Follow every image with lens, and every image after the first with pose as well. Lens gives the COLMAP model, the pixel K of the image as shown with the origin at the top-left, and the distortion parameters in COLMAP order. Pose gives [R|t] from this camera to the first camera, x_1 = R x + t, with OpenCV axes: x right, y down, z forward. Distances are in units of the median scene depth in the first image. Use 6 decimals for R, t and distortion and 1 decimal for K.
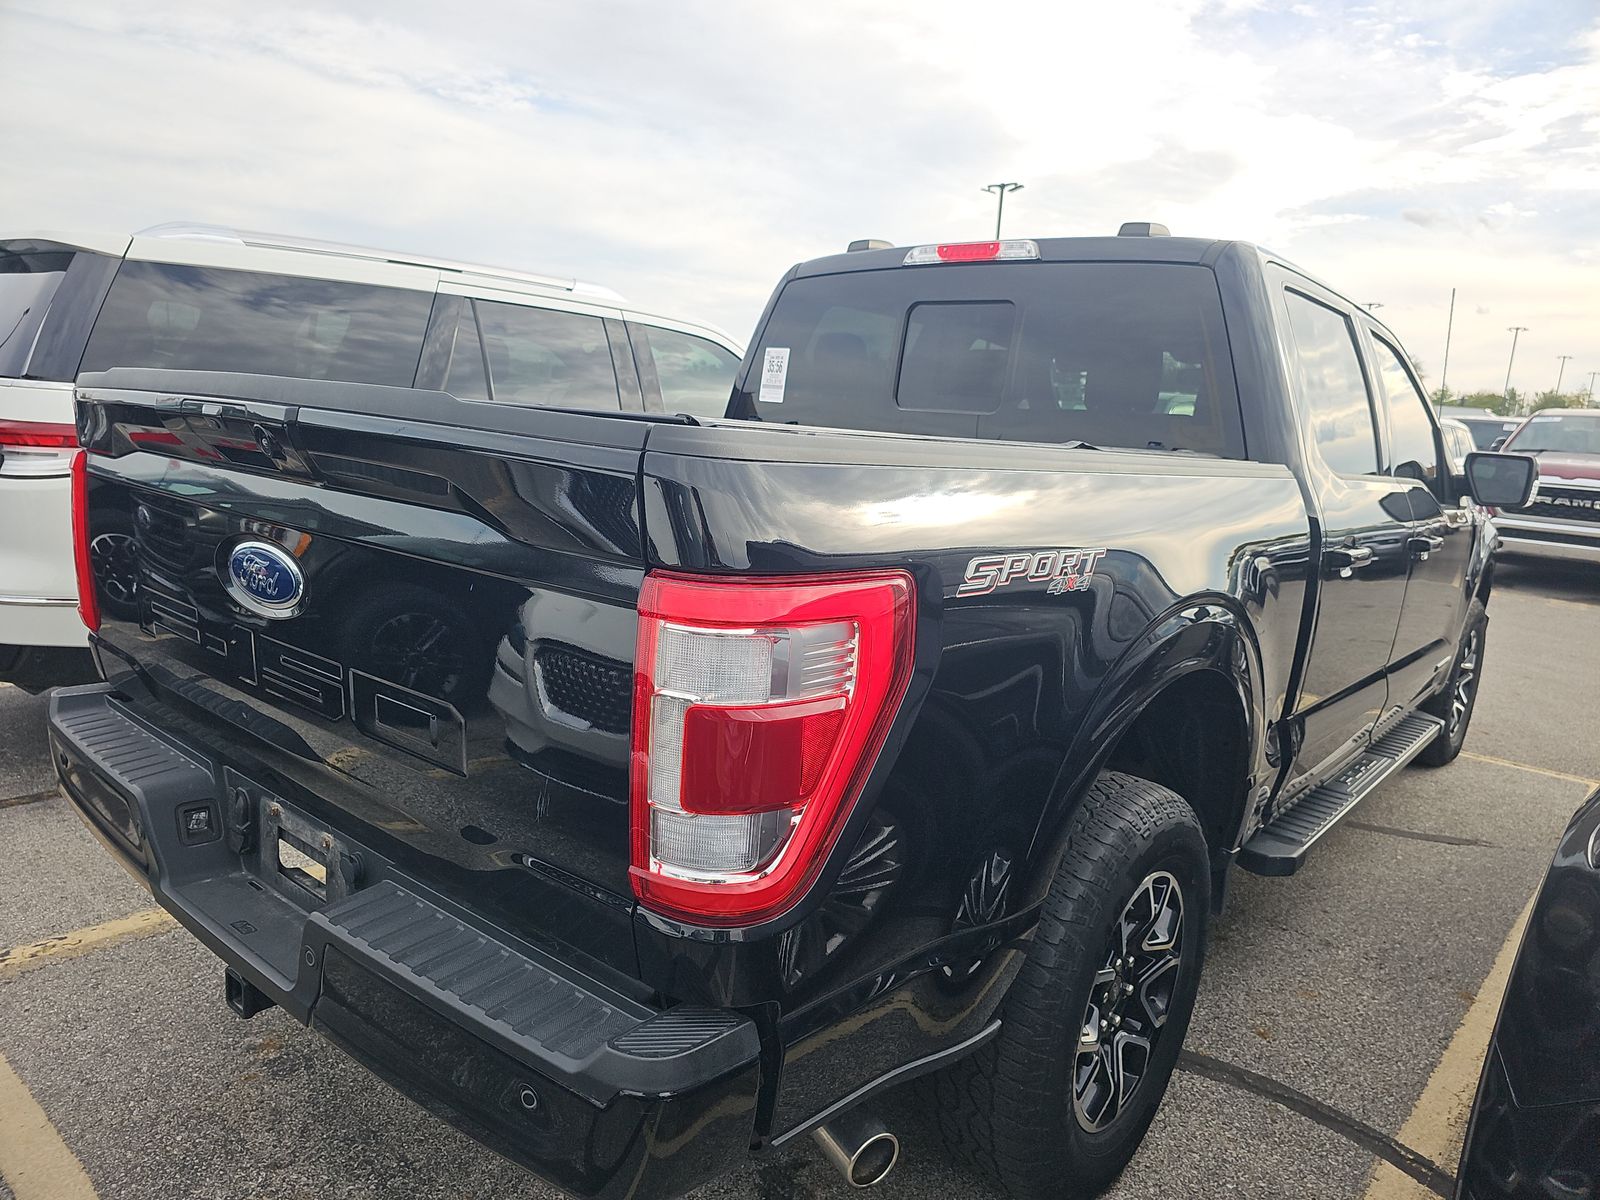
lens RADIAL K [[1076.8, 0, 803.3], [0, 1076.8, 611.3], [0, 0, 1]] dist [0.030125, -0.023384]
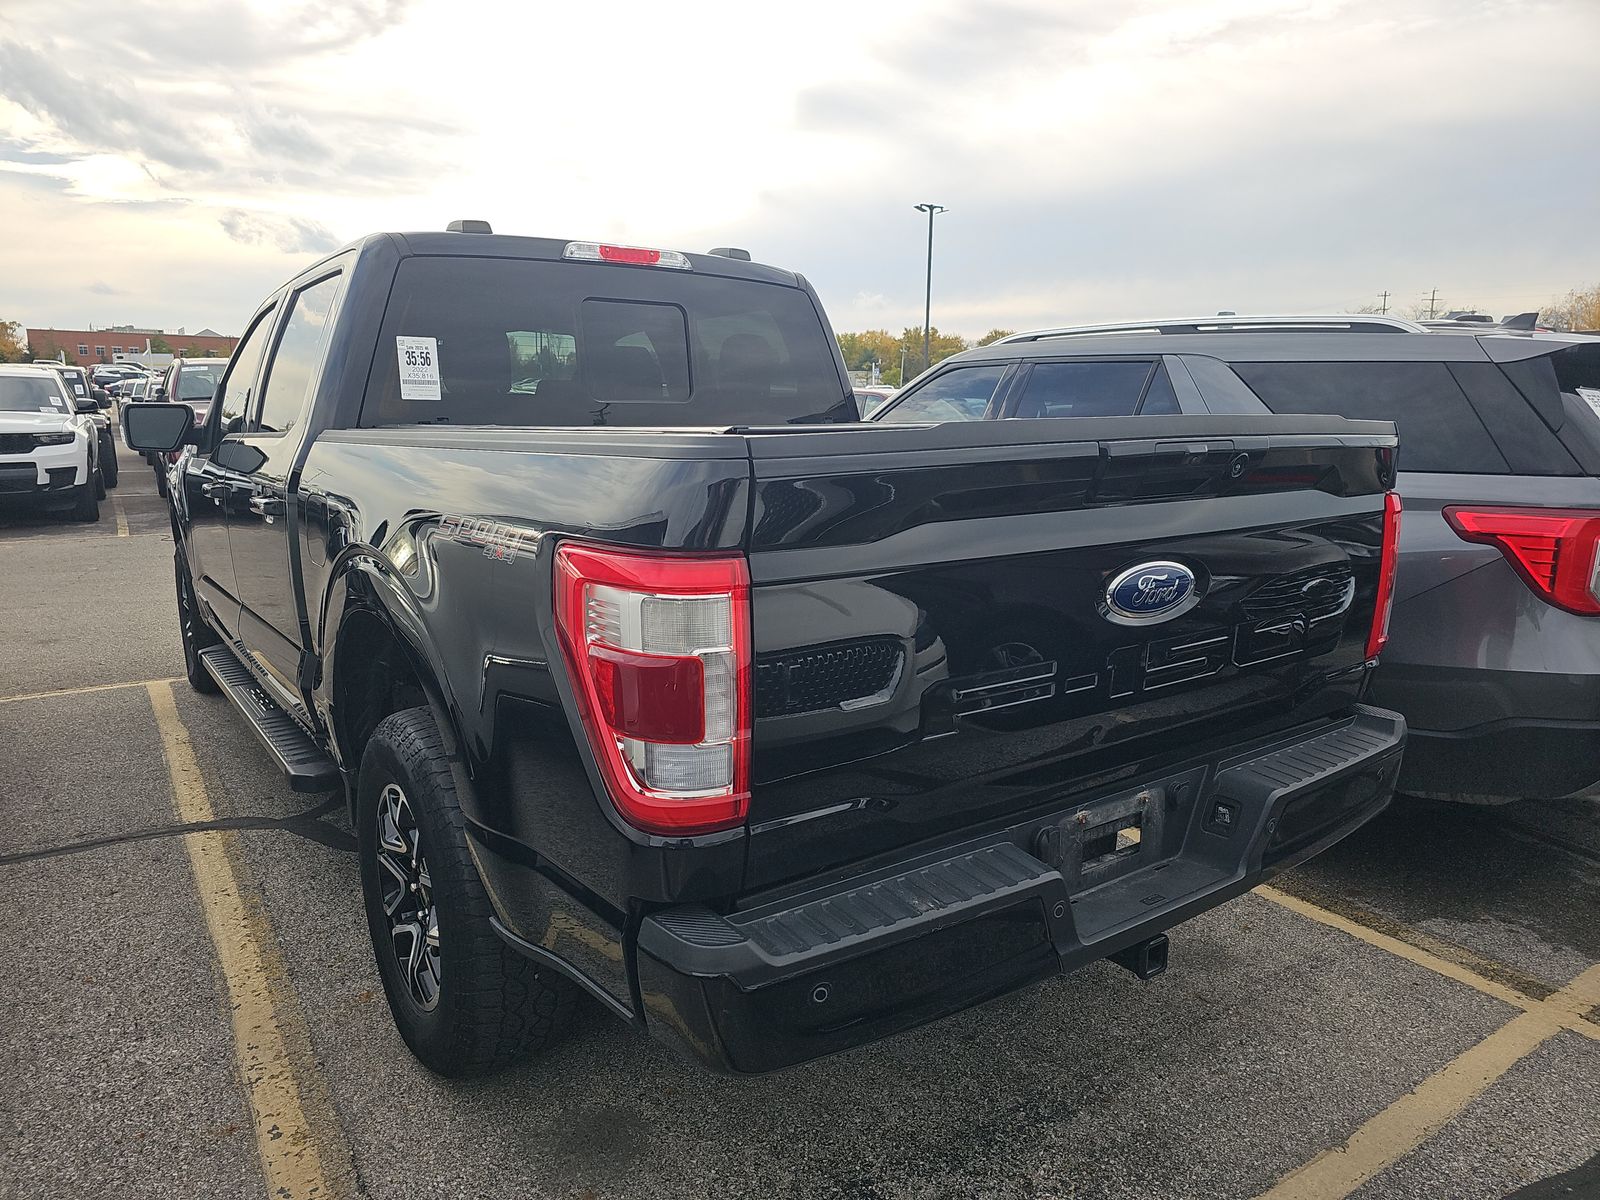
lens RADIAL K [[1076.8, 0, 815.3], [0, 1076.8, 598.5], [0, 0, 1]] dist [0.030125, -0.023384]
pose [[0.259465, -0.226411, 0.938838, -0.801001], [0.187420, 0.965454, 0.181033, -0.144954], [-0.947392, 0.128985, 0.292935, 0.494383]]
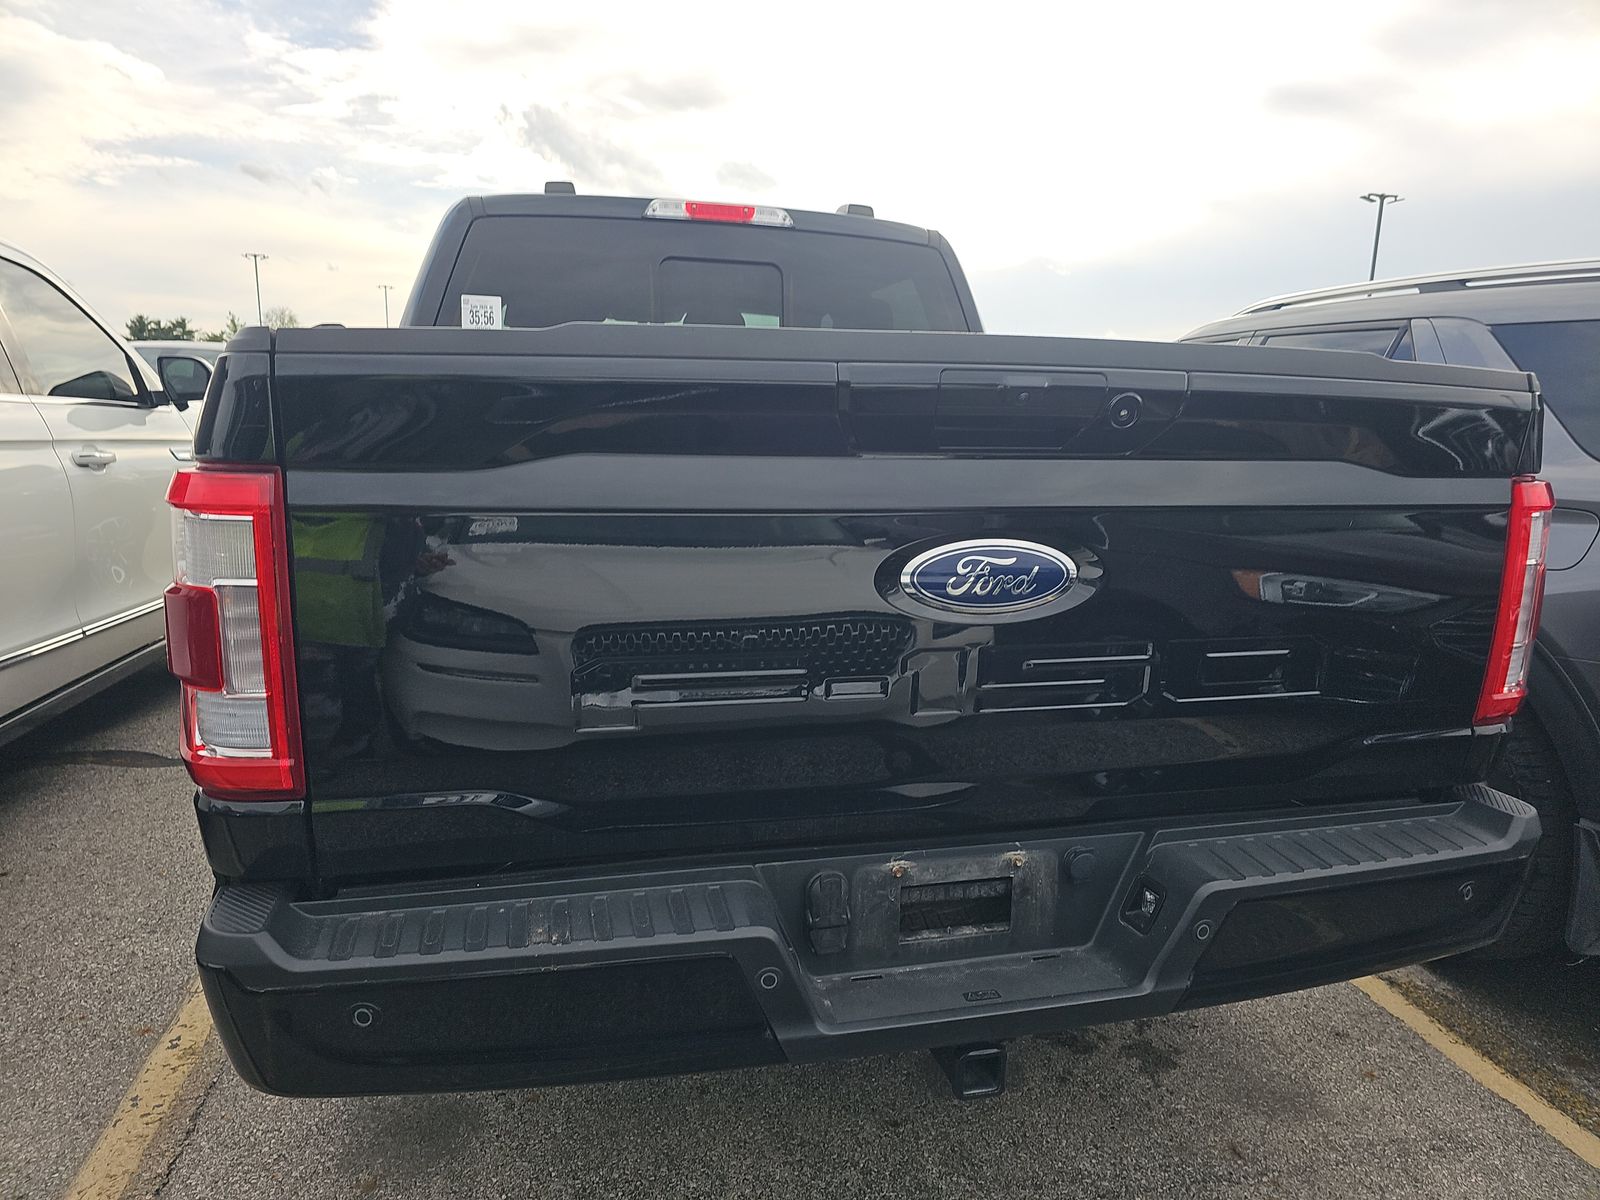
lens RADIAL K [[1076.8, 0, 795.8], [0, 1076.8, 596.9], [0, 0, 1]] dist [0.030125, -0.023384]
pose [[0.595196, -0.182517, 0.782579, -0.602746], [0.159052, 0.981355, 0.107909, -0.066118], [-0.787683, 0.060244, 0.613128, 0.303176]]
